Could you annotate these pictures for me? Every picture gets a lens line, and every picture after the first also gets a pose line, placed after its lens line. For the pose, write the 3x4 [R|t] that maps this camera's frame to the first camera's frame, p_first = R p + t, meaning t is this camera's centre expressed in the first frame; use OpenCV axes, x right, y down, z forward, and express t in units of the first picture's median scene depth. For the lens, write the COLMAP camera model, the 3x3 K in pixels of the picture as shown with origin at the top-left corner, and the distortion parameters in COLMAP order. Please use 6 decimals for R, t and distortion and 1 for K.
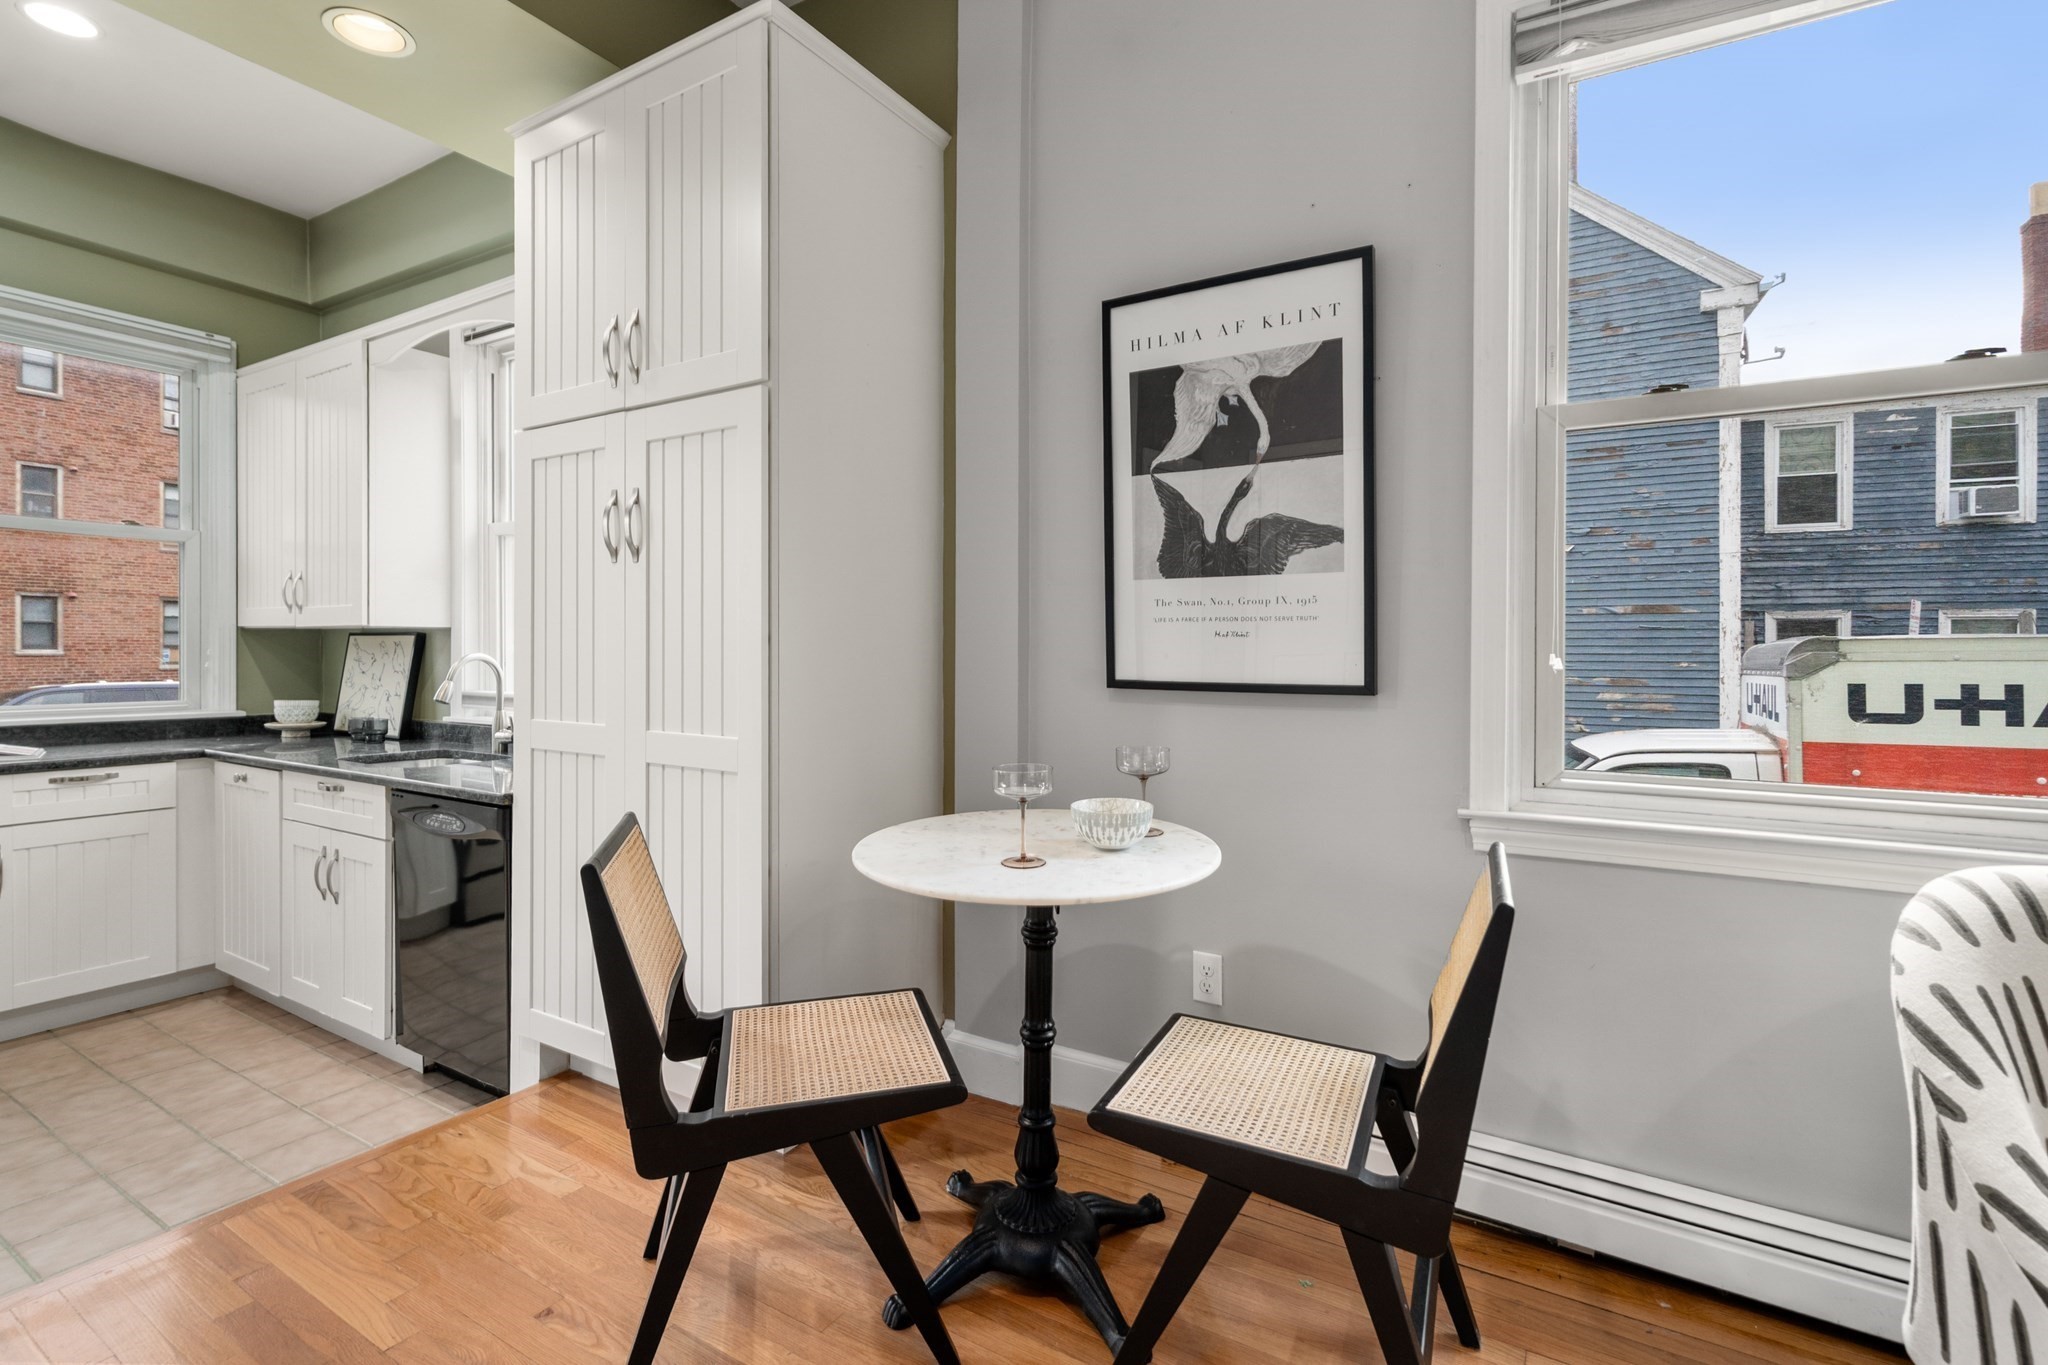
lens RADIAL K [[948.6, 0, 1015.8], [0, 948.6, 652.8], [0, 0, 1]] dist [-0.004279, 0.002281]
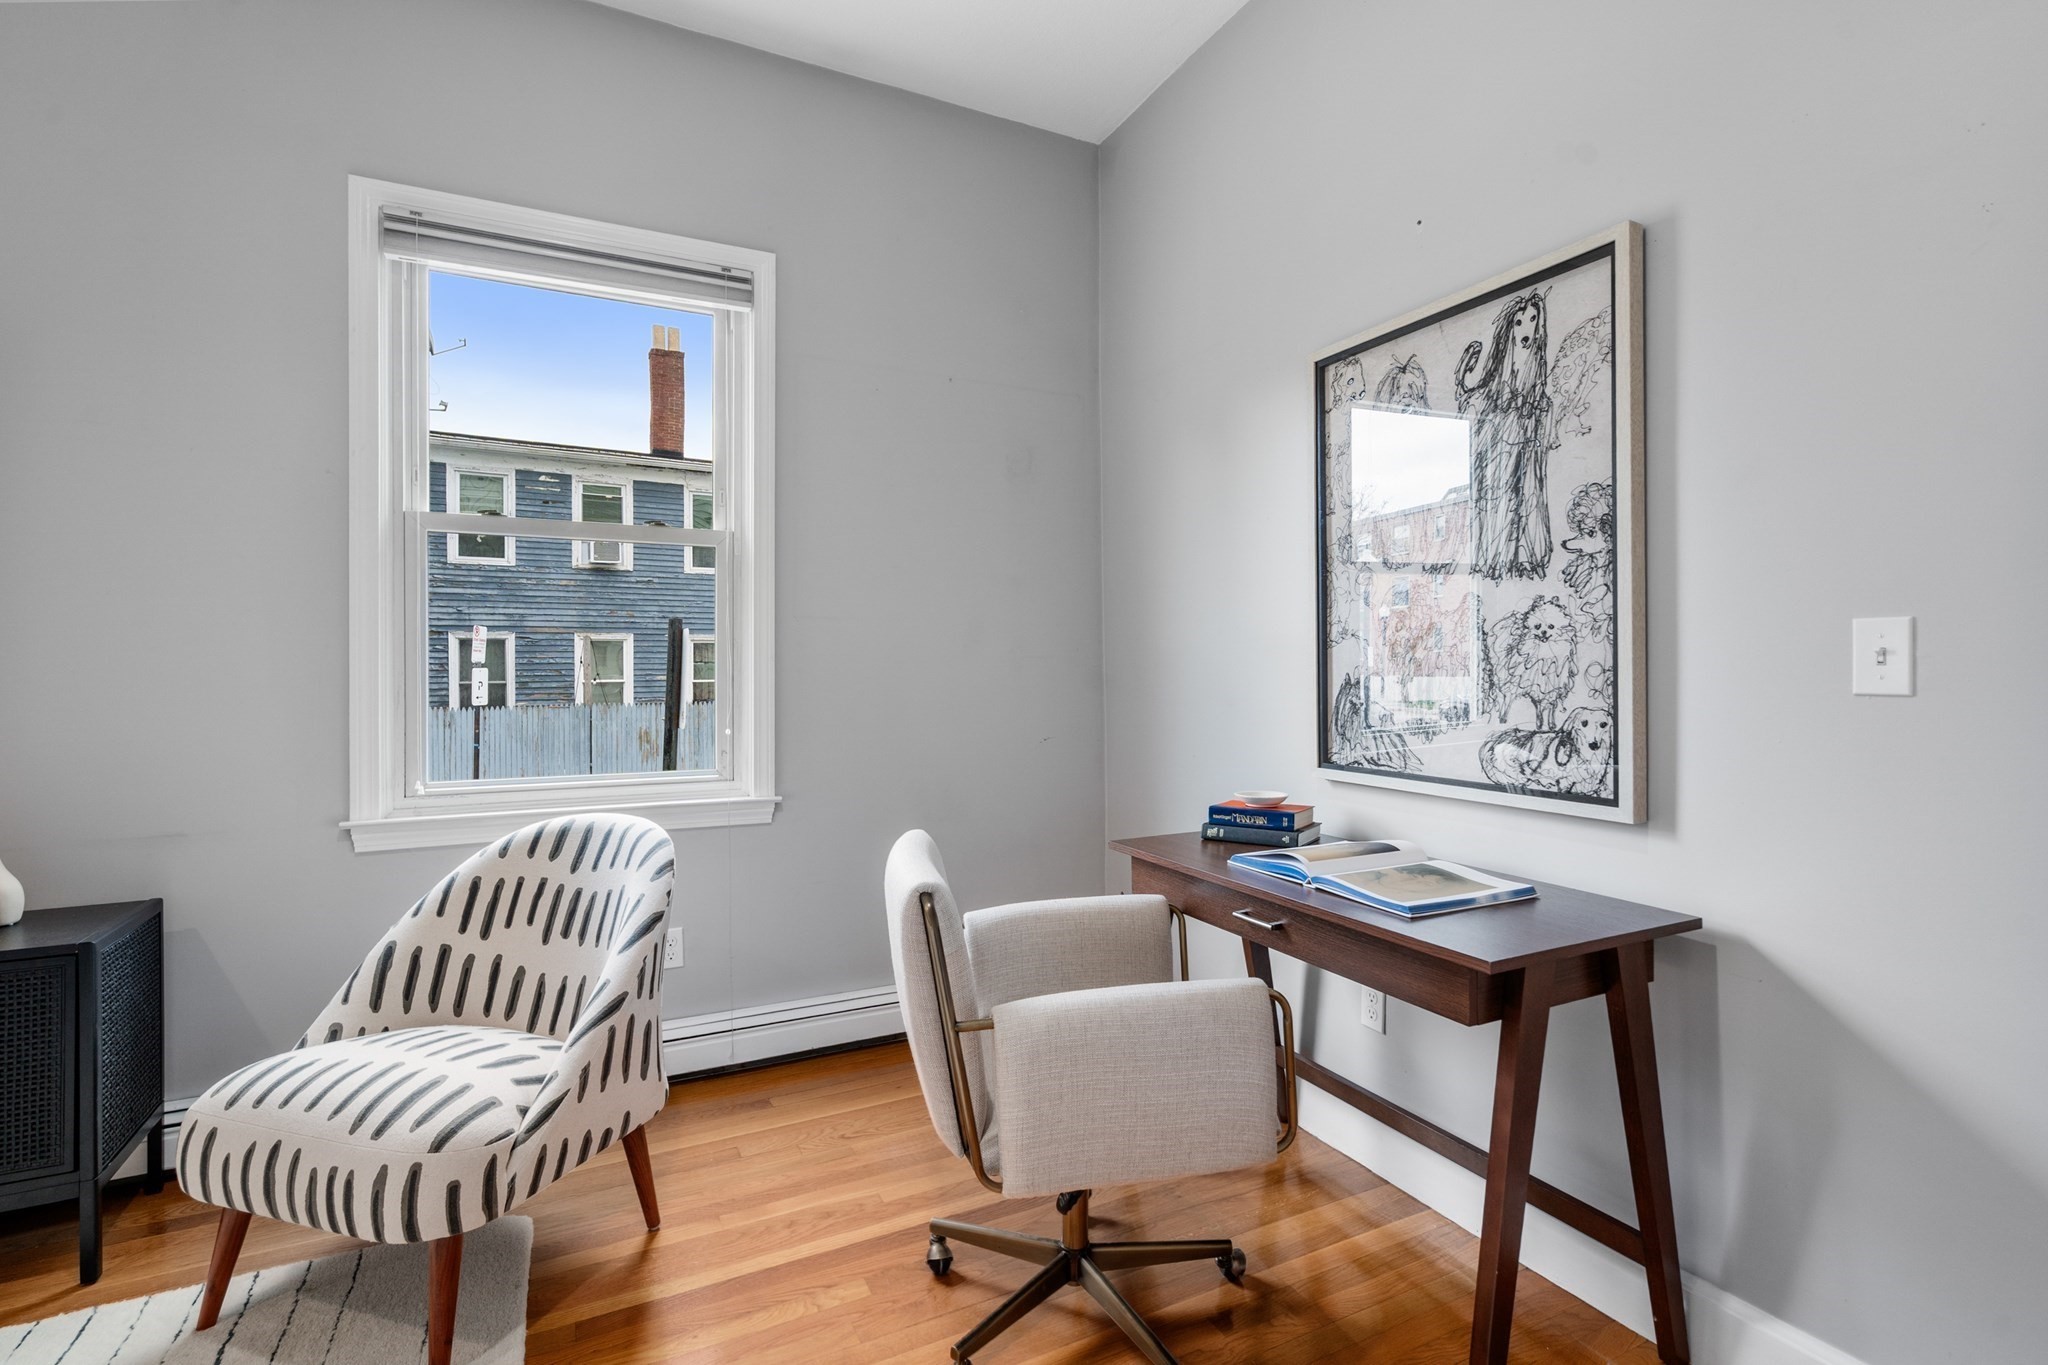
lens RADIAL K [[948.6, 0, 1026.6], [0, 948.6, 669.2], [0, 0, 1]] dist [-0.004279, 0.002281]
pose [[0.531075, -0.014341, 0.847204, 0.649009], [0.010670, 0.999891, 0.010237, -0.008973], [-0.847258, 0.003603, 0.531170, -0.636430]]
